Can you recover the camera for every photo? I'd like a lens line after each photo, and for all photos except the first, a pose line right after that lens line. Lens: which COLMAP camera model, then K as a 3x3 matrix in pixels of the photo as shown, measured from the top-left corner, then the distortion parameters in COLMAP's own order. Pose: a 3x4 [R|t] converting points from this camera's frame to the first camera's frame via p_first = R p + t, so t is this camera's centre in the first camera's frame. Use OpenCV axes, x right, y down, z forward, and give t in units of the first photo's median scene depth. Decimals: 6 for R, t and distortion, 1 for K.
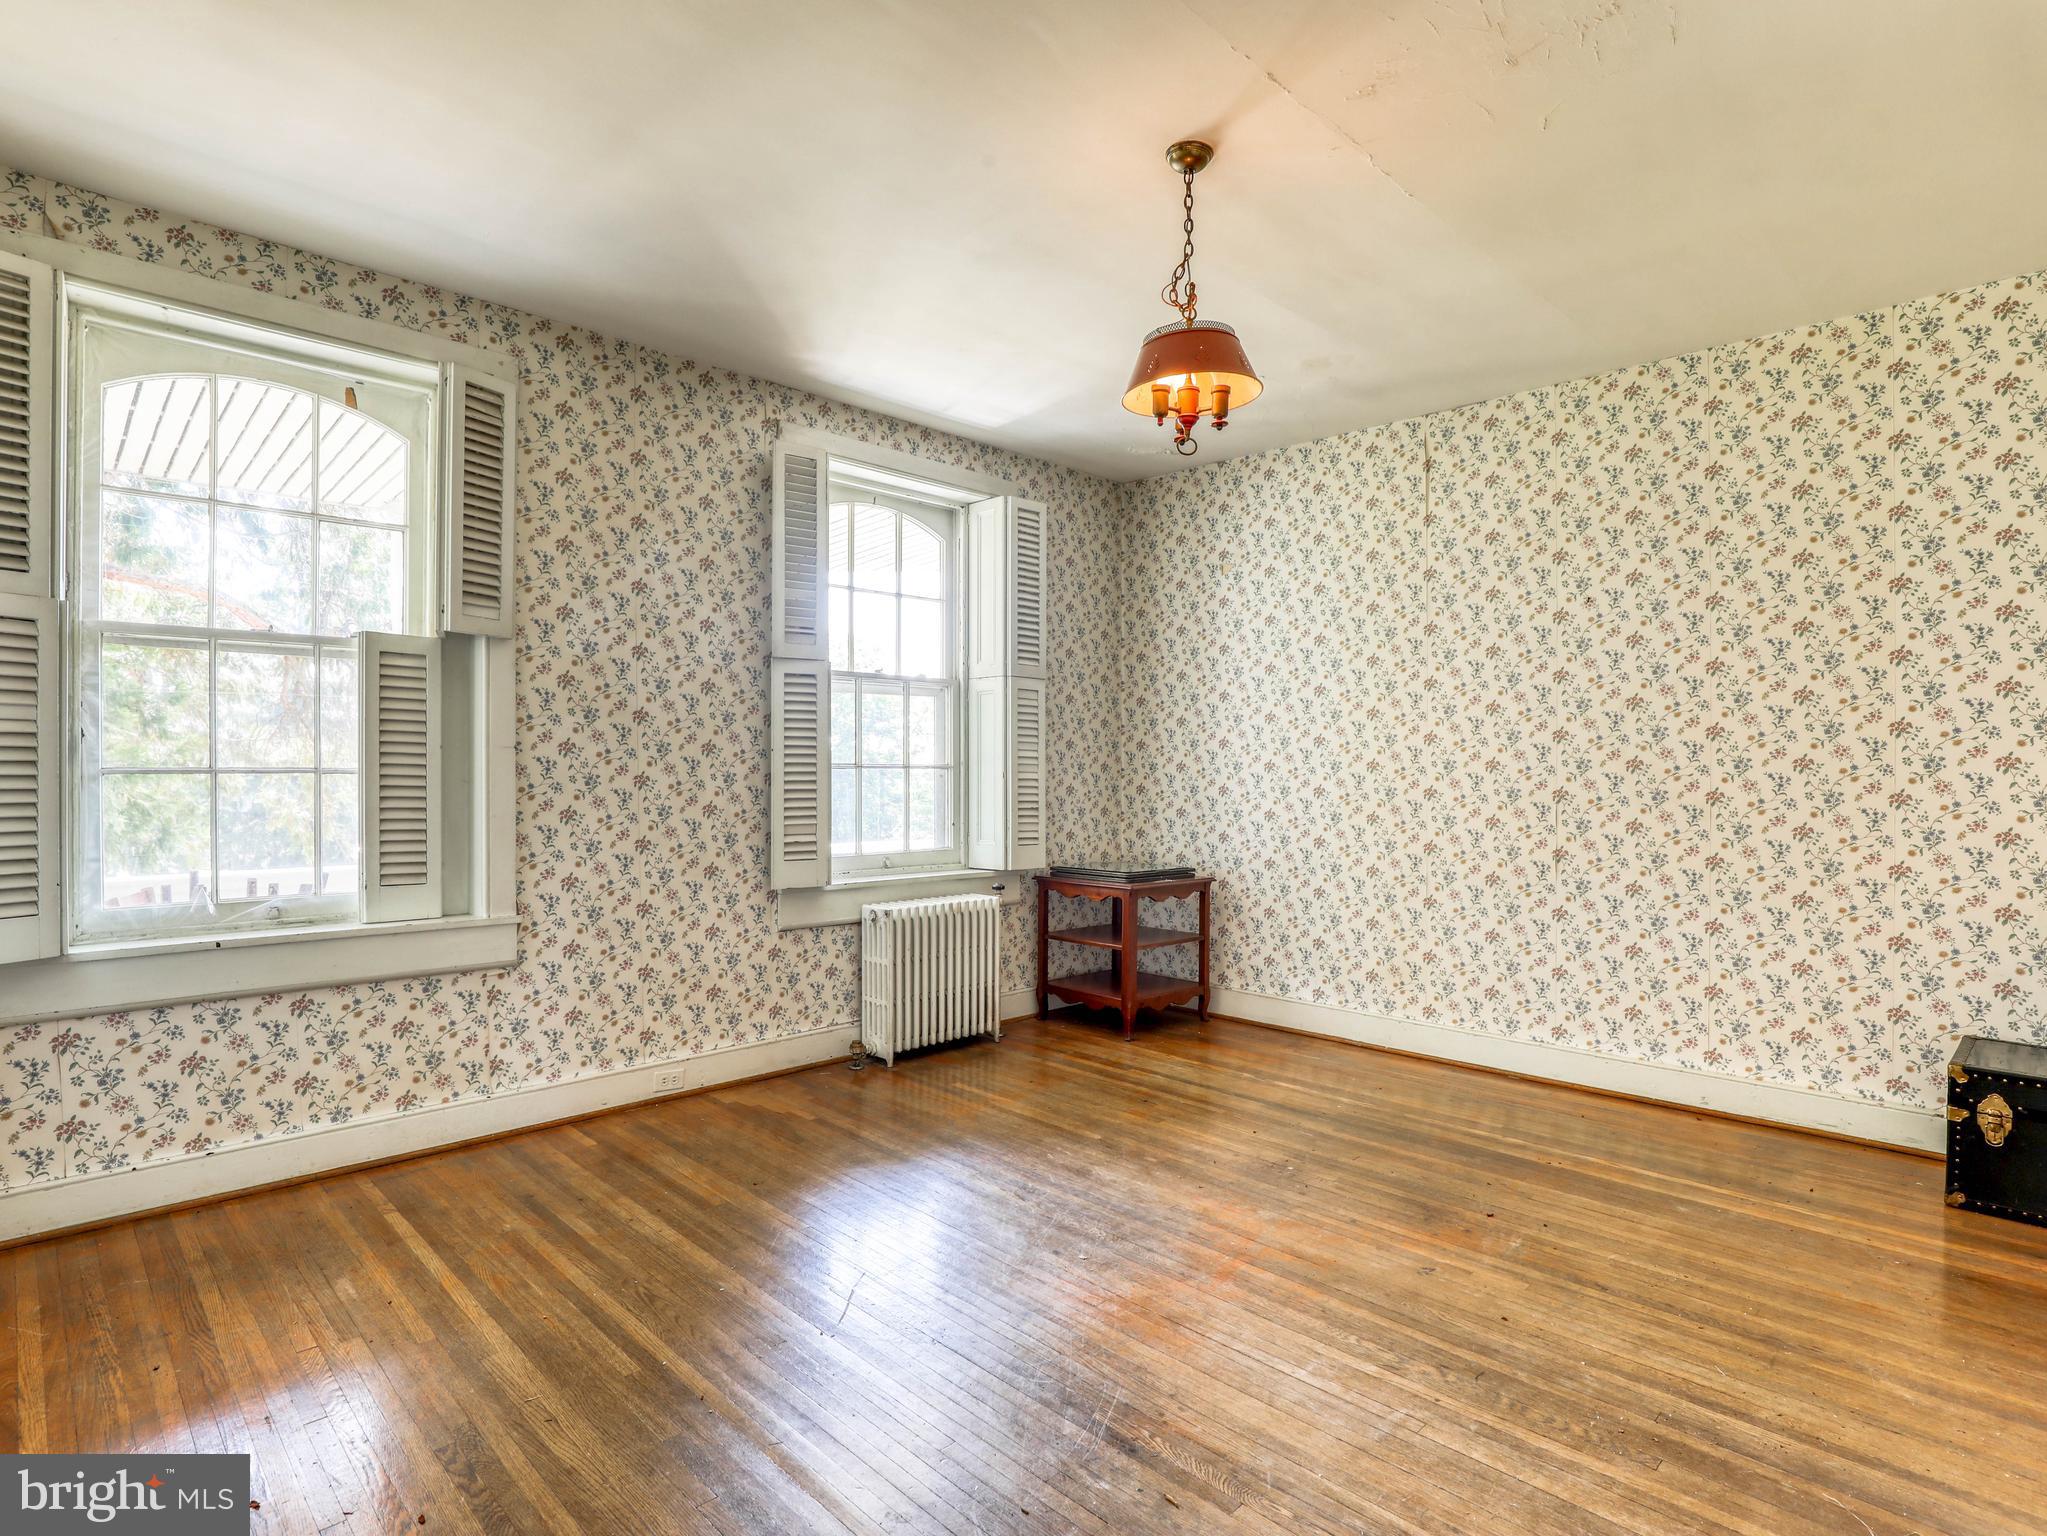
lens RADIAL K [[1067.1, 0, 1030.1], [0, 1067.1, 779.0], [0, 0, 1]] dist [-0.027322, 0.000805]
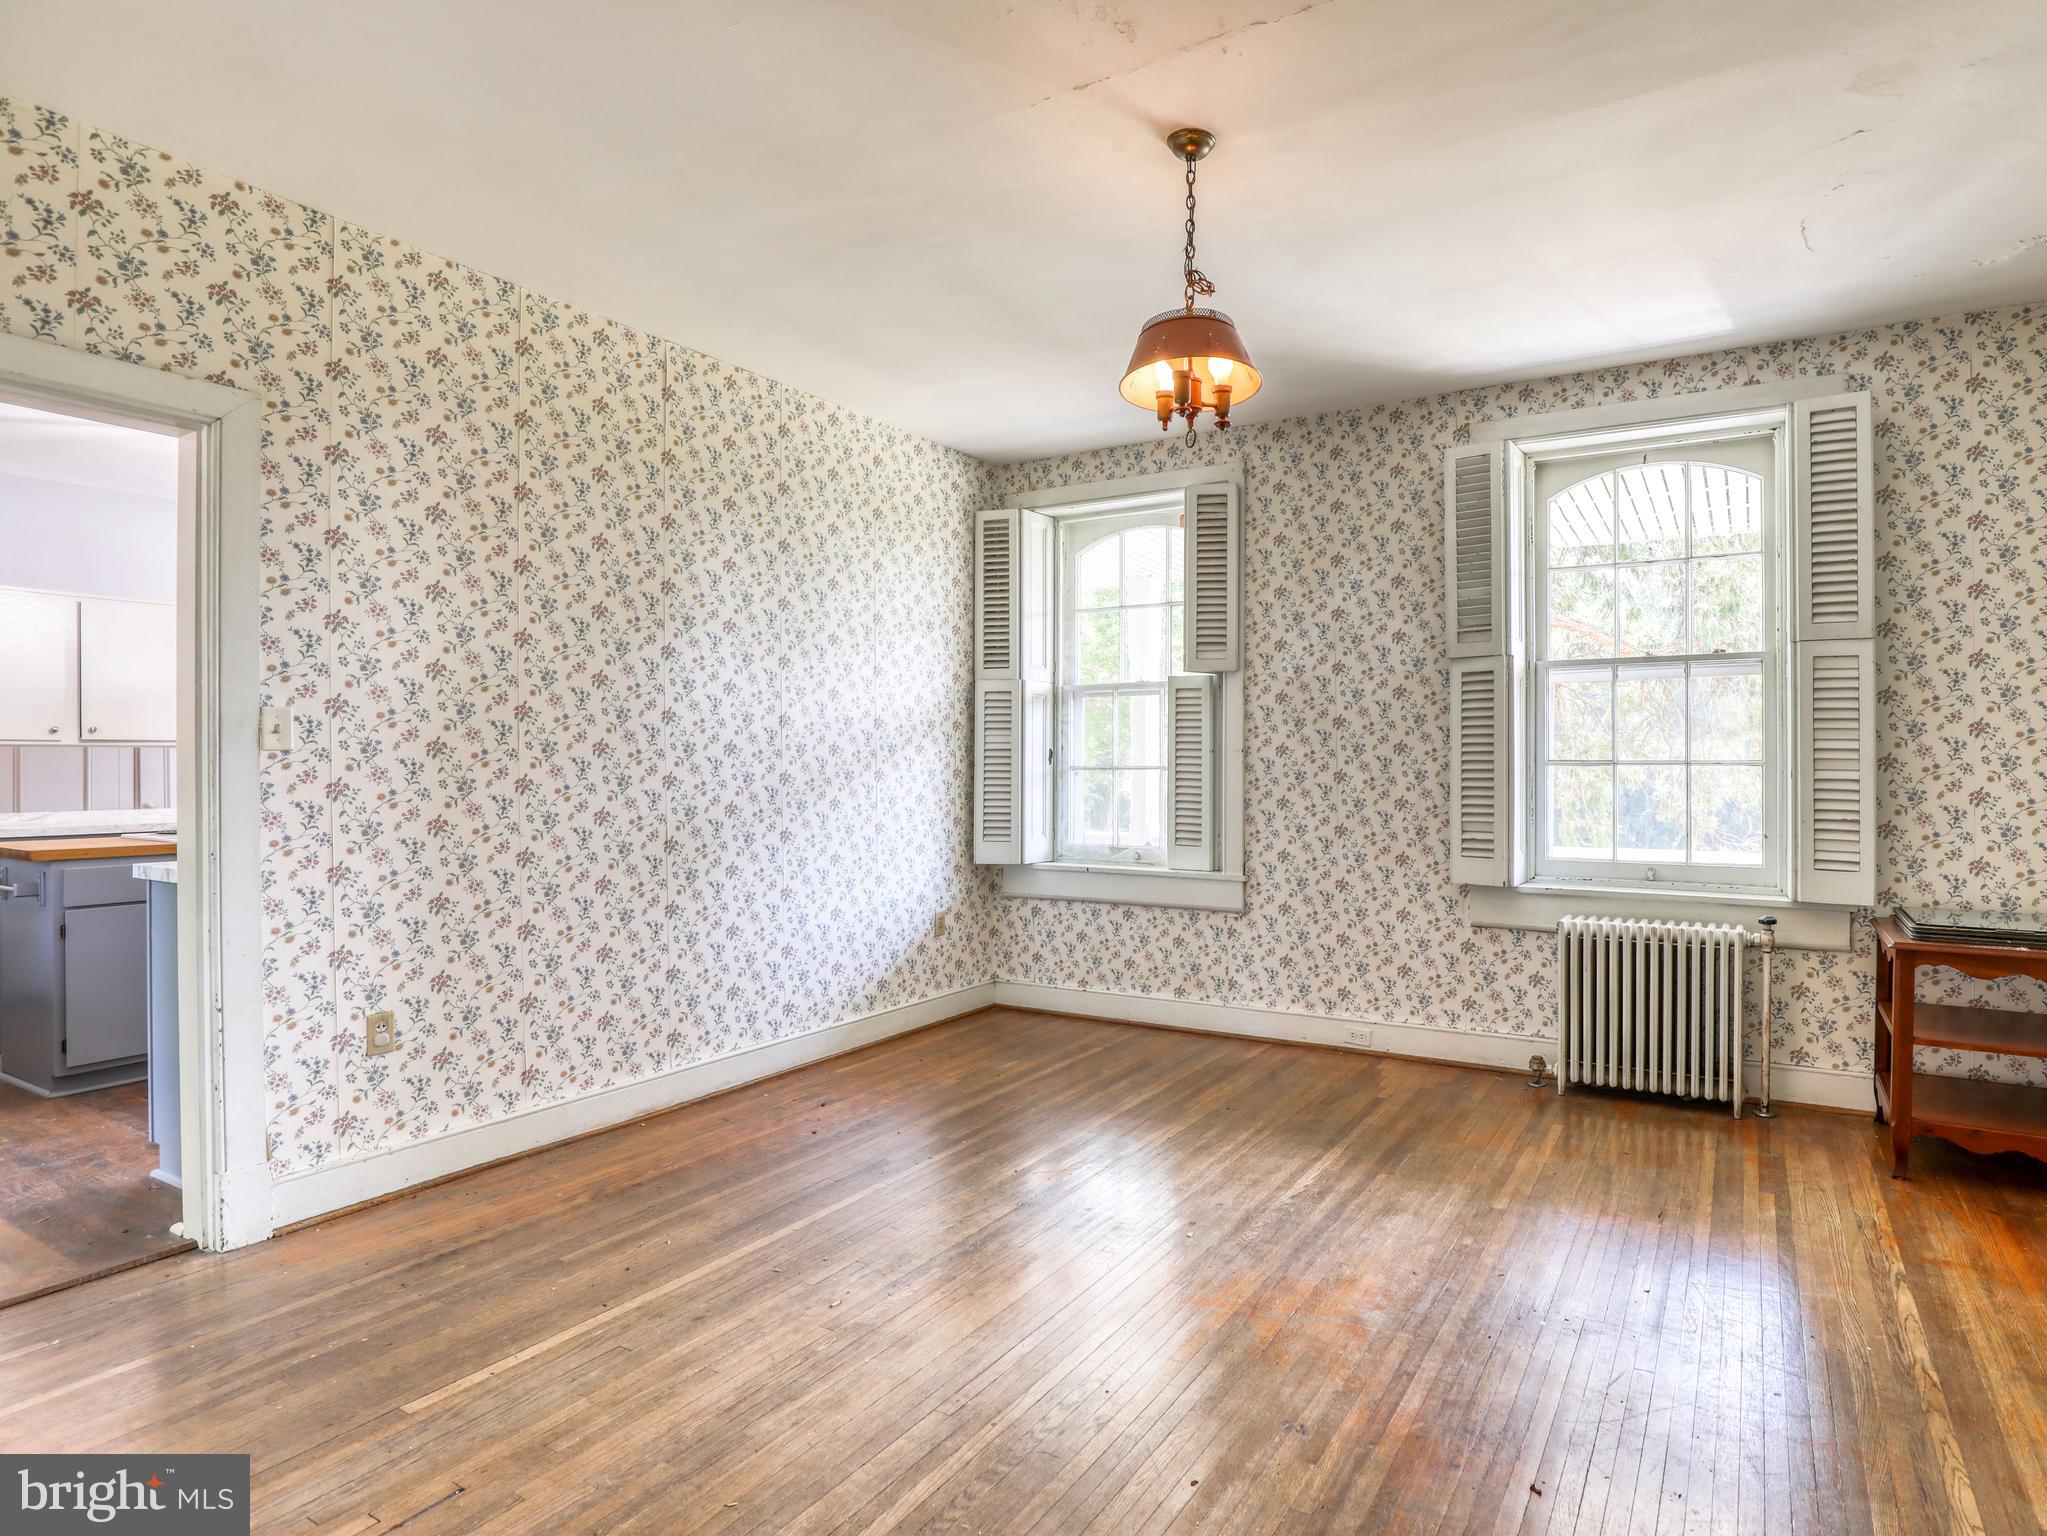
lens RADIAL K [[1072.2, 0, 1136.8], [0, 1072.2, 761.1], [0, 0, 1]] dist [-0.027829, -0.000075]
pose [[0.285779, -0.004490, -0.958285, 0.737665], [-0.005452, 0.999965, -0.006311, -0.006917], [0.958280, 0.007028, 0.285745, 0.454368]]
